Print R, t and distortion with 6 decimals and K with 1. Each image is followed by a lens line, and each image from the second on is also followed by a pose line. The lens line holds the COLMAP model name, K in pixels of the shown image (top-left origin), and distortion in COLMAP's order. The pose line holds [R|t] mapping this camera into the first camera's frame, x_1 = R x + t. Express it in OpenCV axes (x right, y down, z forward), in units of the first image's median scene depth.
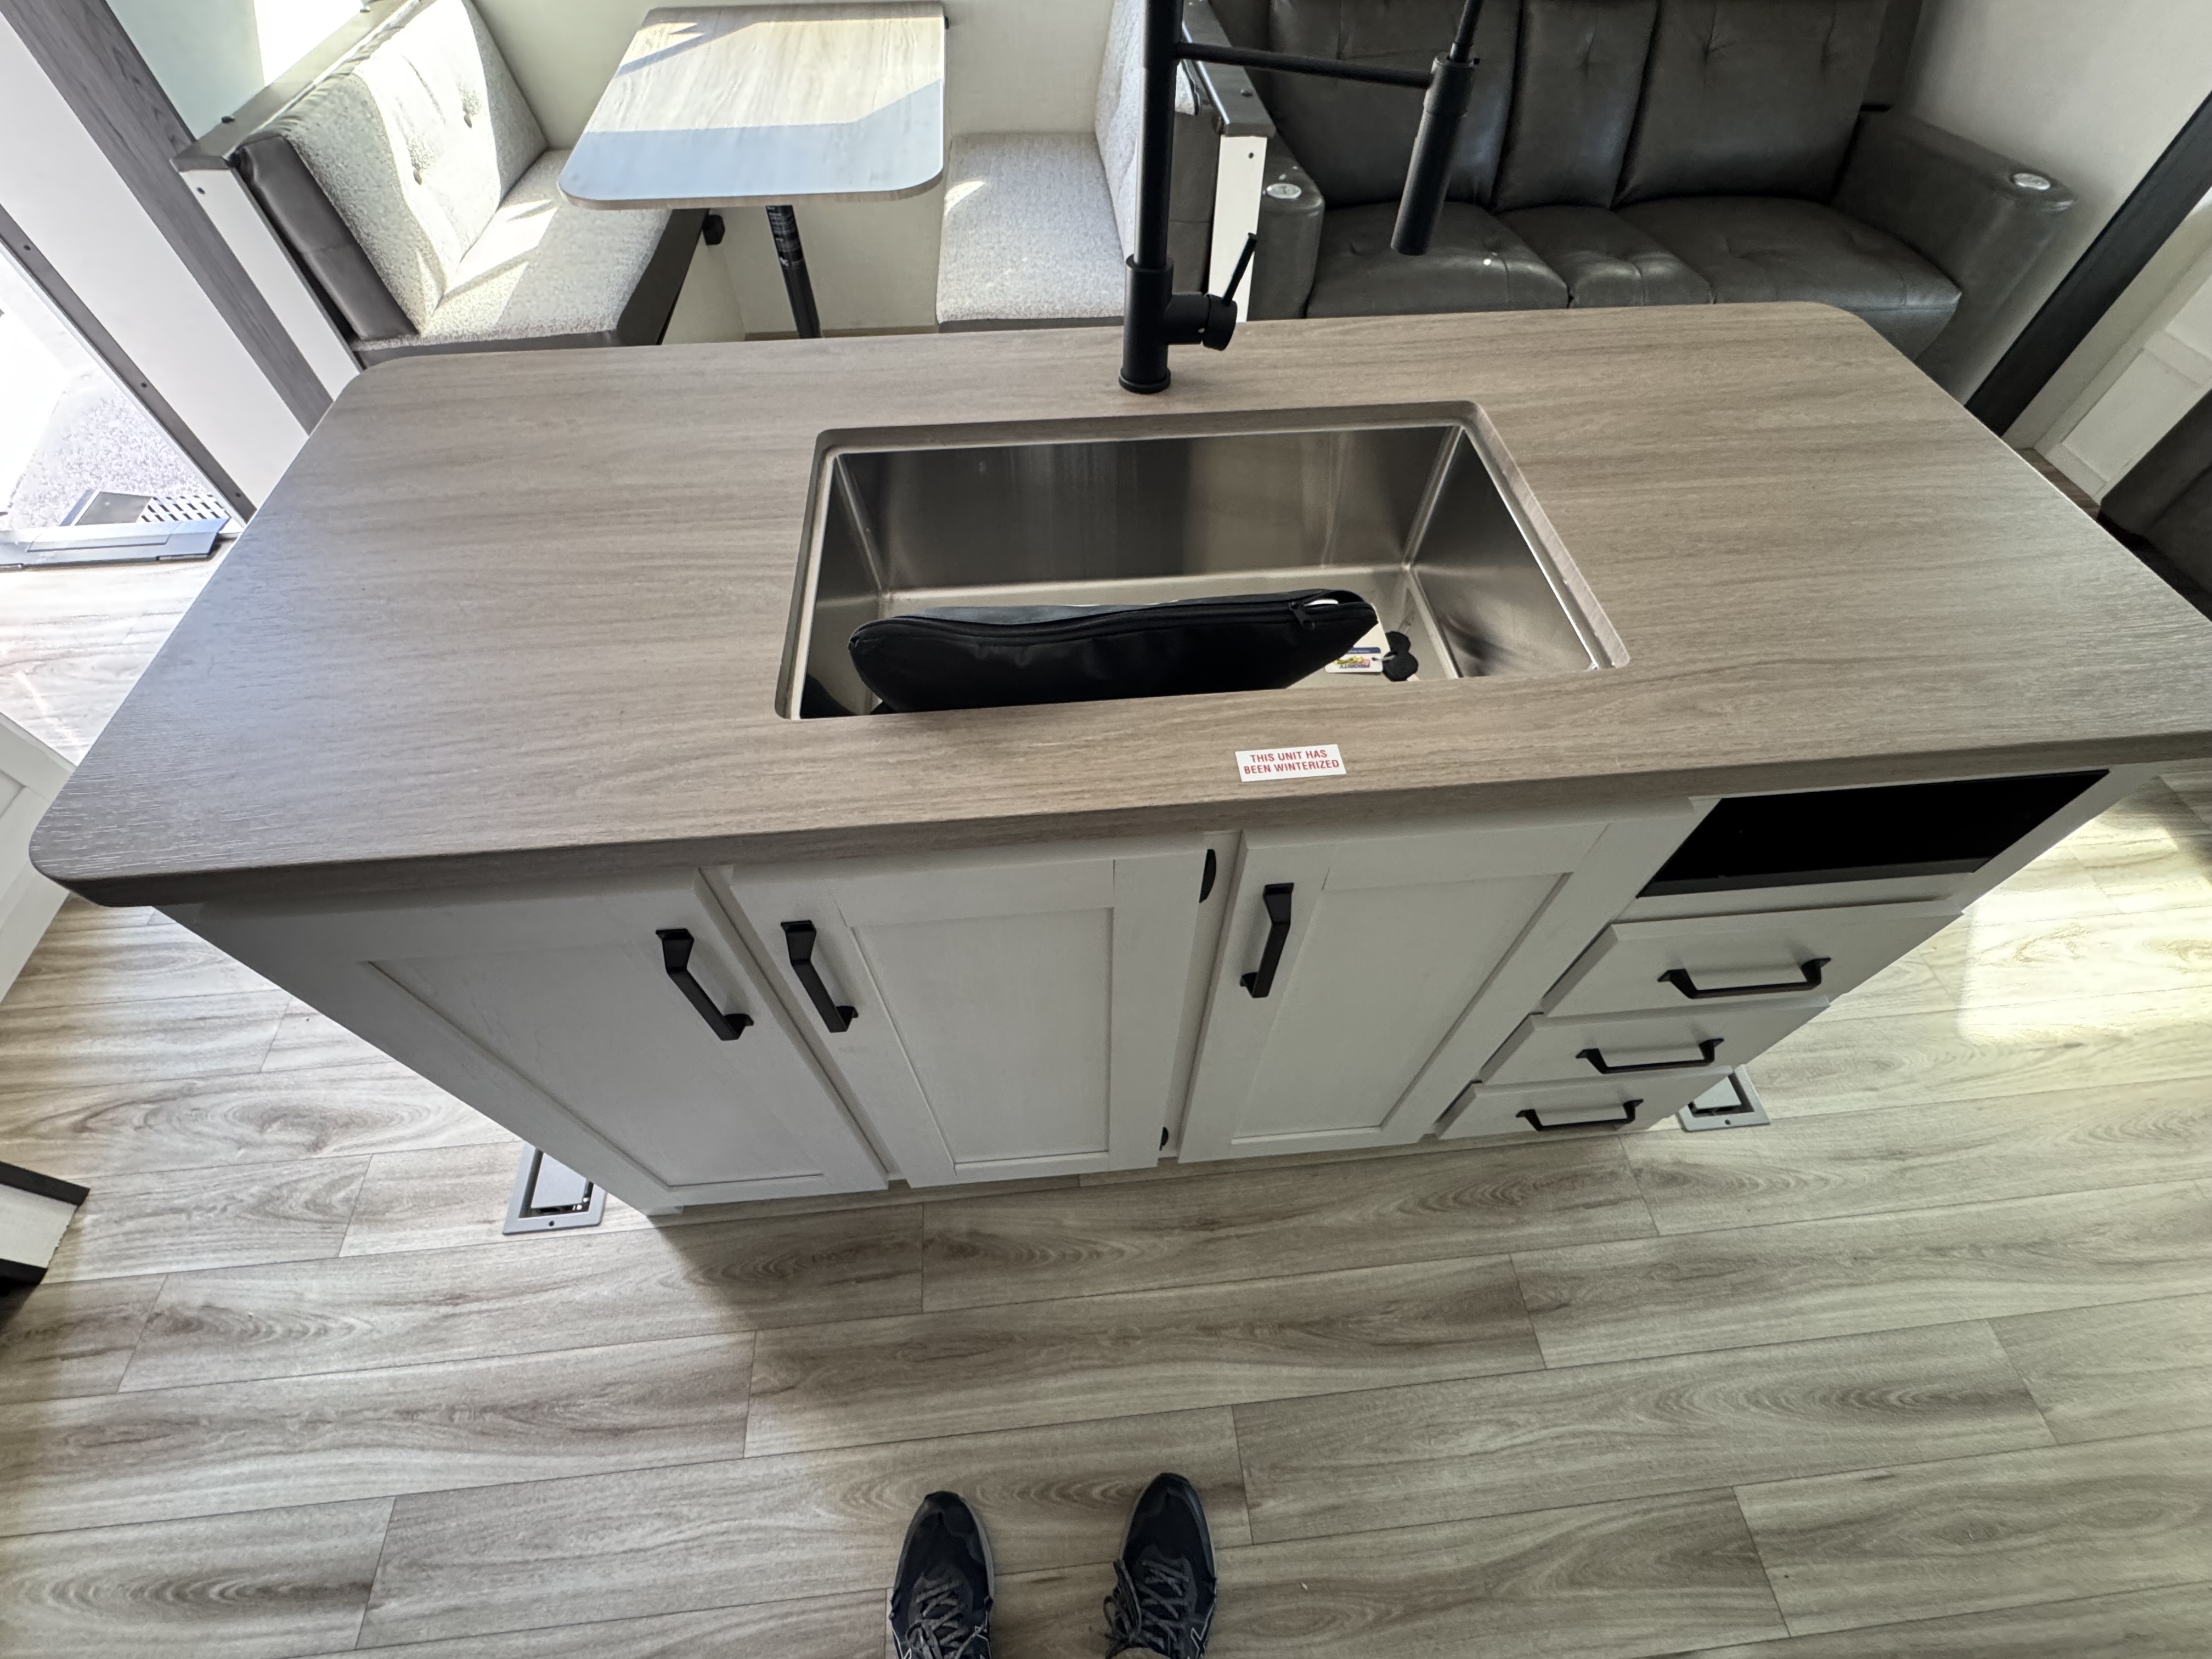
lens RADIAL K [[932.9, 0, 1097.2], [0, 932.9, 824.9], [0, 0, 1]] dist [-0.006344, 0.000652]
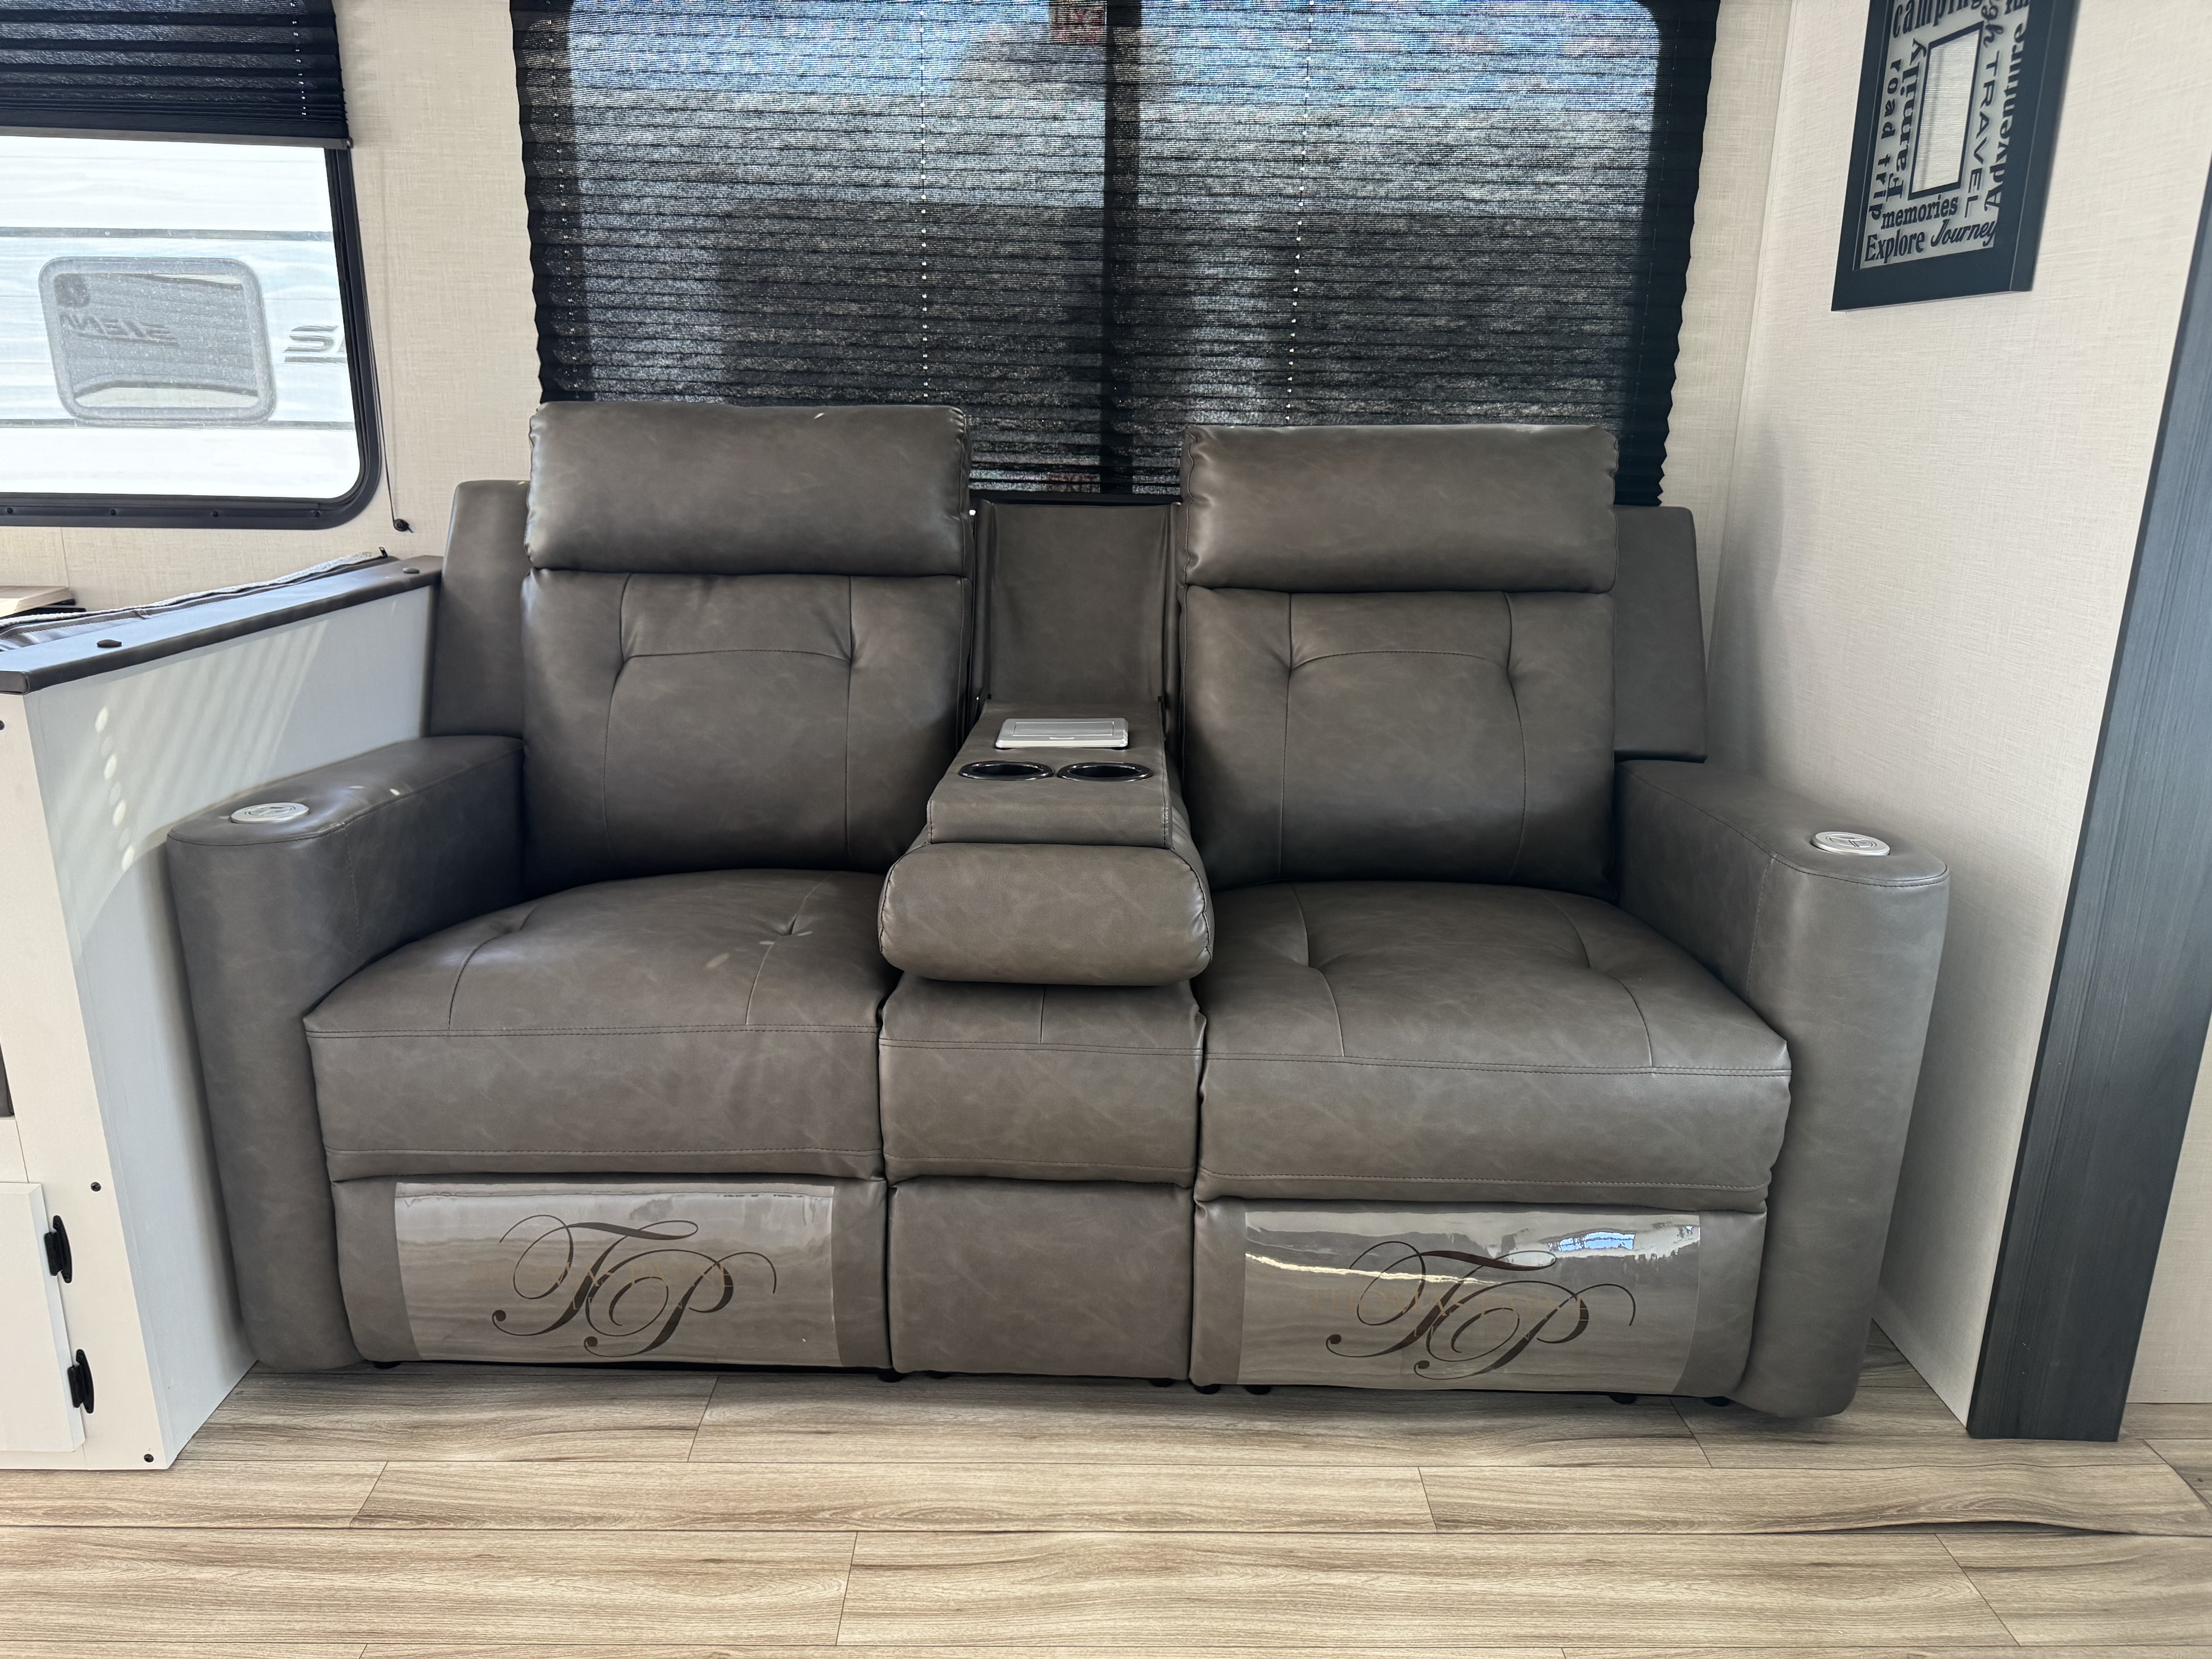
lens RADIAL K [[1561.4, 0, 1099.1], [0, 1561.4, 828.3], [0, 0, 1]] dist [0.031223, -0.030178]
pose [[0.996228, 0.027725, -0.082230, 1.124587], [-0.073223, 0.777113, -0.625087, -0.278479], [0.046572, 0.628750, 0.776212, 0.575414]]
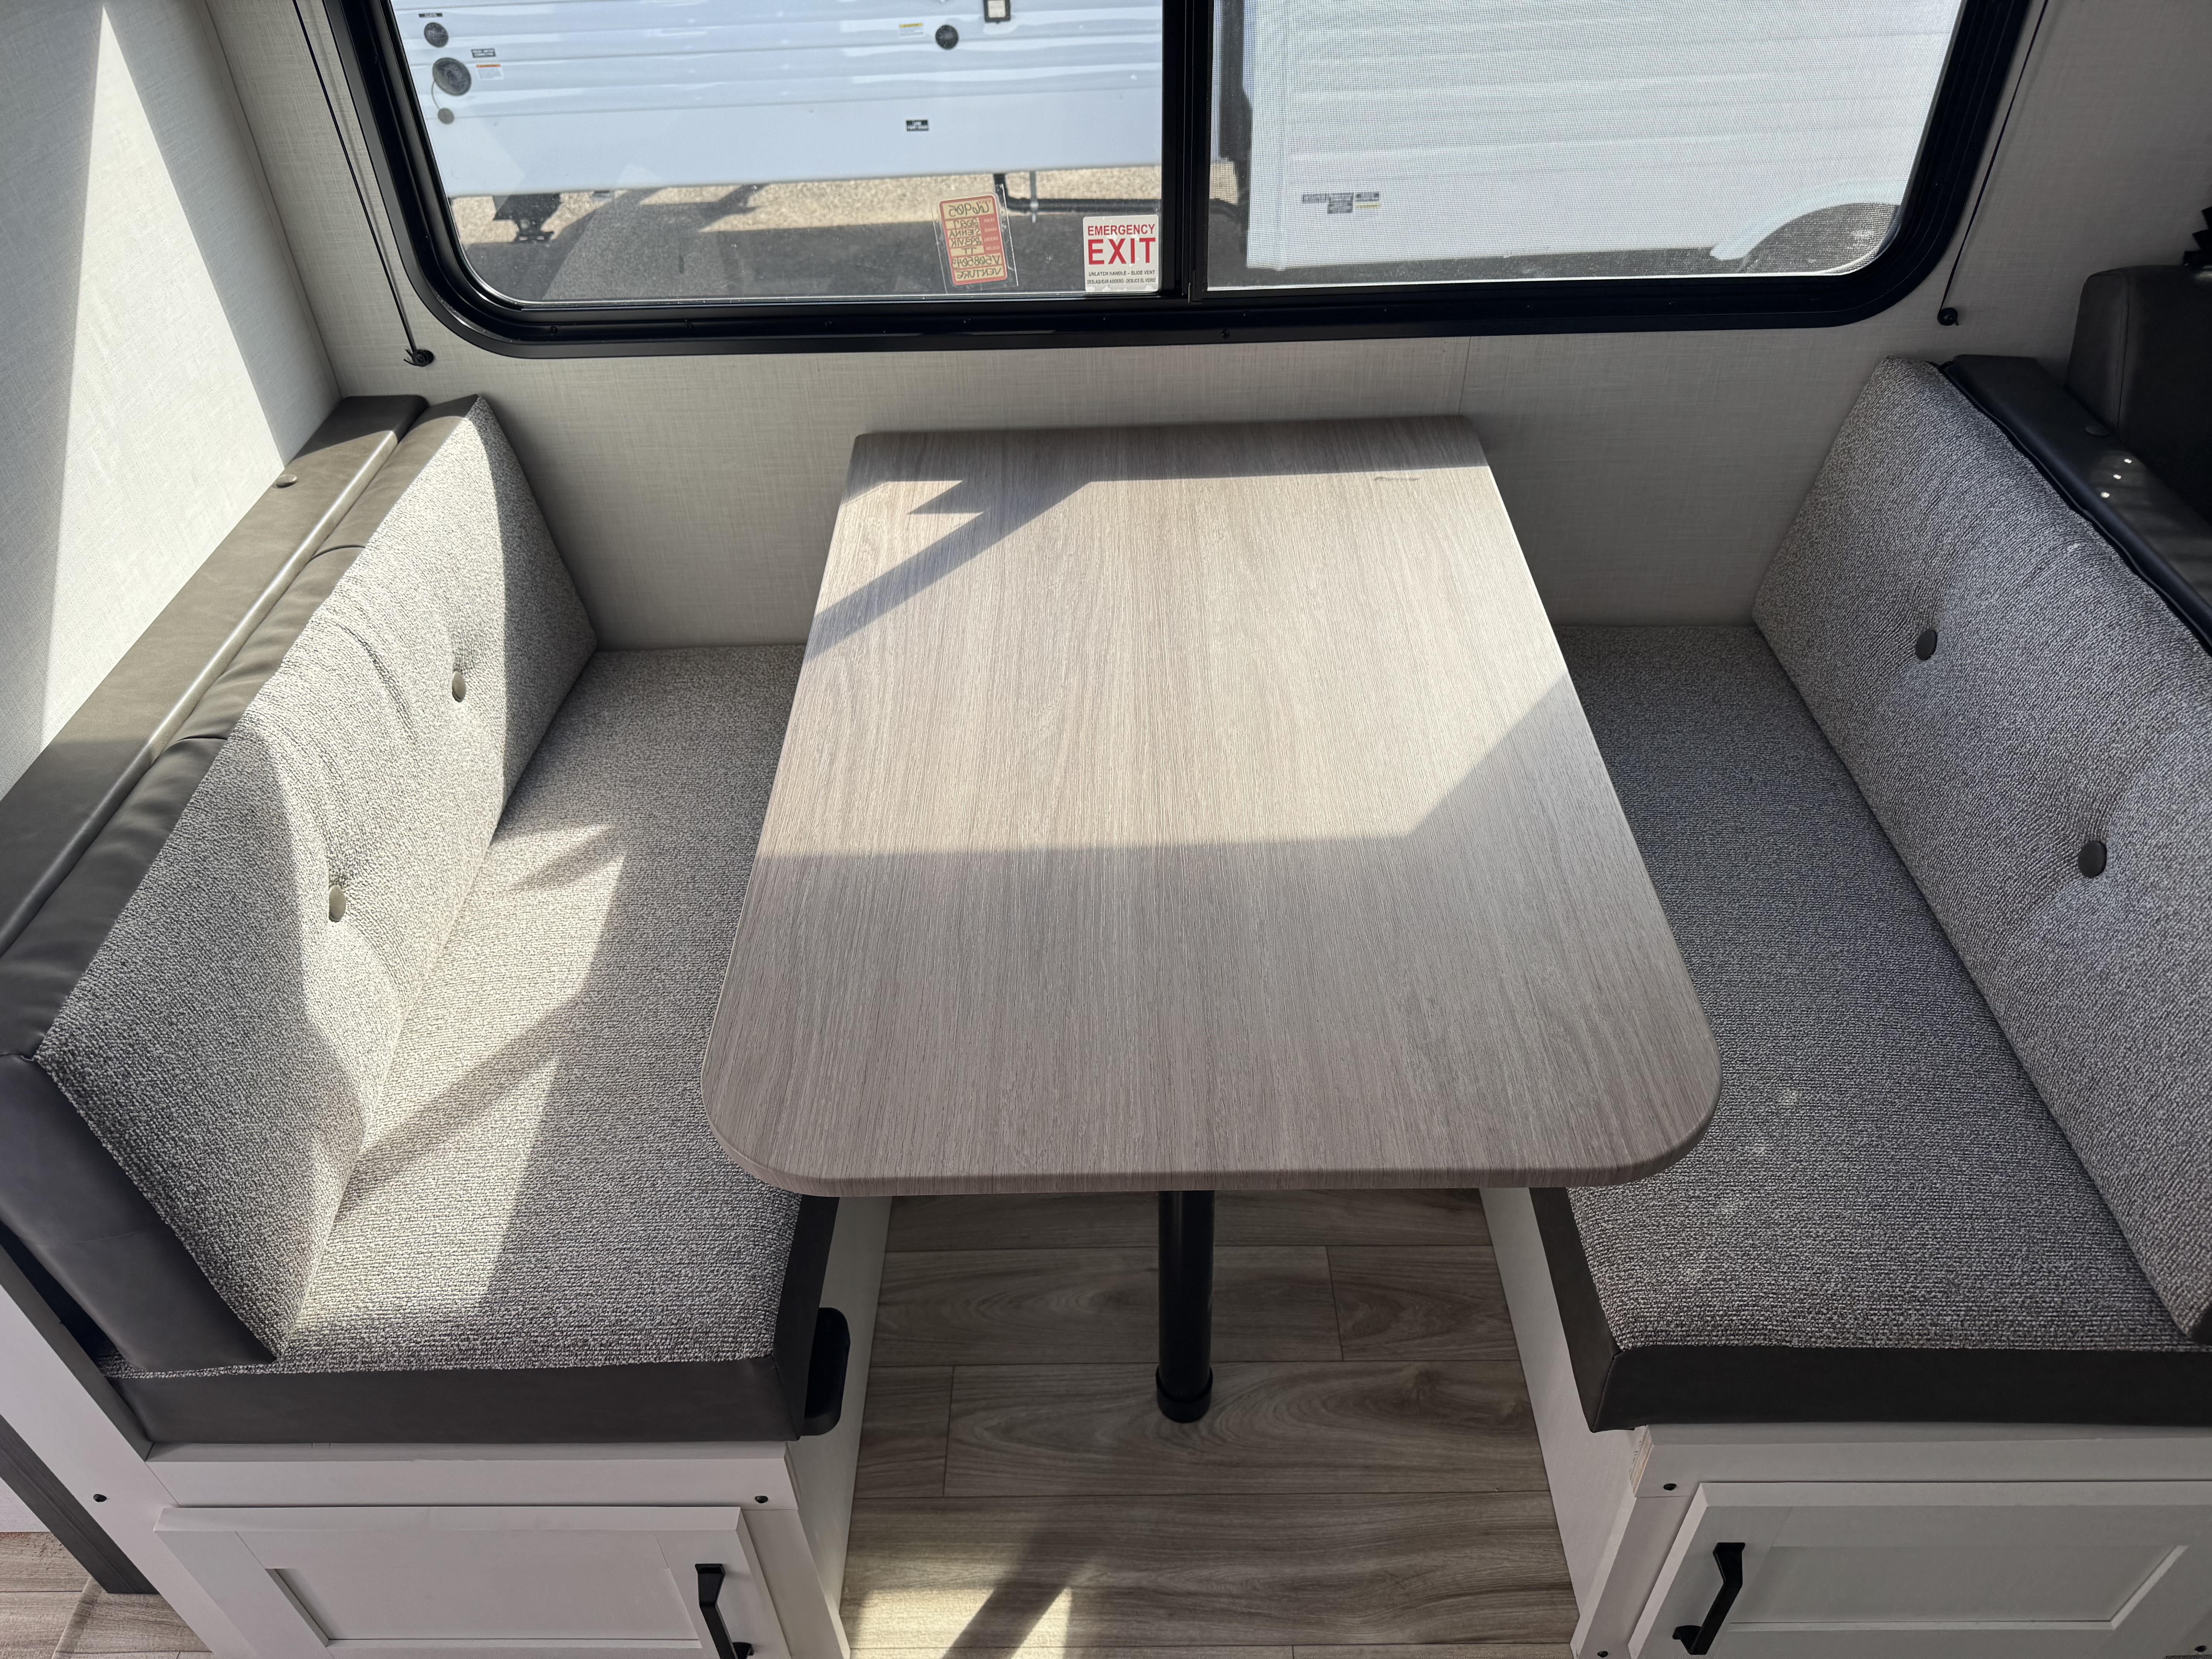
lens RADIAL K [[1561.4, 0, 1107.2], [0, 1561.4, 842.6], [0, 0, 1]] dist [0.031223, -0.030178]
pose [[0.995521, 0.026195, -0.090844, -0.493918], [-0.048078, 0.967605, -0.247848, -0.868790], [0.081409, 0.251105, 0.964530, 0.511125]]
